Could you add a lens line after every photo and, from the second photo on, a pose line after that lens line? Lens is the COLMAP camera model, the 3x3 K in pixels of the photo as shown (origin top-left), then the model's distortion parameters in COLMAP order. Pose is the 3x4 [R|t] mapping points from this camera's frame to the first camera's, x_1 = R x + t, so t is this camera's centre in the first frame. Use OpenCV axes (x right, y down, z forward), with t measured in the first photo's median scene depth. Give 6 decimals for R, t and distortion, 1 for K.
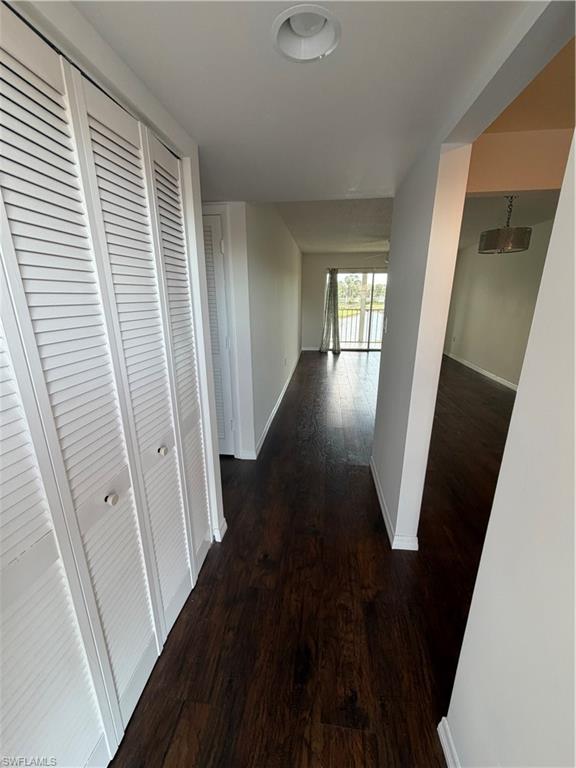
lens RADIAL K [[310.8, 0, 288.0], [0, 310.8, 384.0], [0, 0, 1]] dist [0.000428, 0.000046]
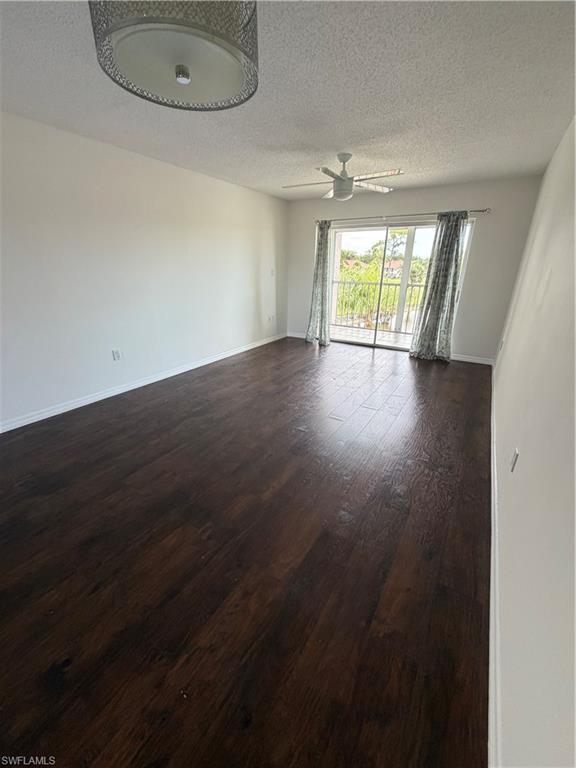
lens RADIAL K [[310.8, 0, 288.0], [0, 310.8, 384.0], [0, 0, 1]] dist [0.000428, 0.000046]
pose [[0.914618, 0.162917, -0.370044, 0.363724], [-0.135565, 0.985815, 0.098952, -0.071293], [0.380915, -0.040338, 0.923730, 0.307806]]
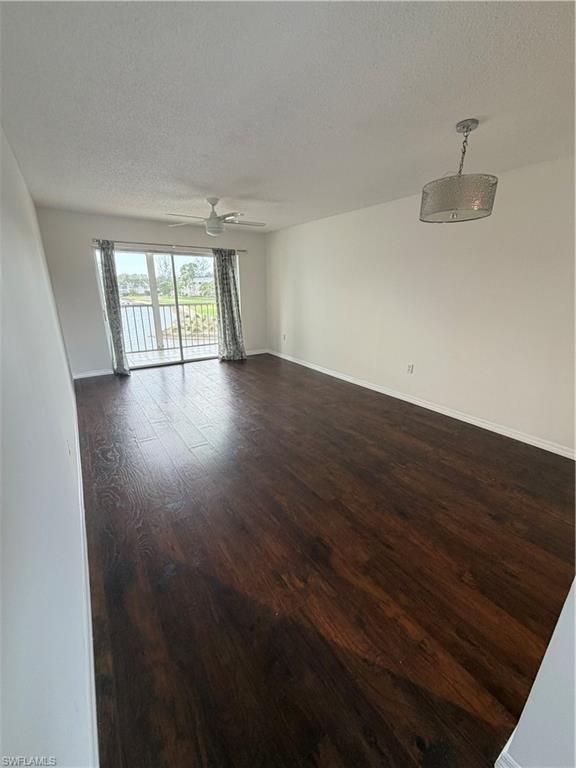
lens RADIAL K [[304.8, 0, 292.9], [0, 304.8, 382.8], [0, 0, 1]] dist [0.001518, 0.000193]
pose [[0.730062, -0.194973, 0.654977, -0.031009], [0.187468, 0.978808, 0.082412, -0.074748], [-0.657164, 0.062621, 0.751141, 0.307329]]
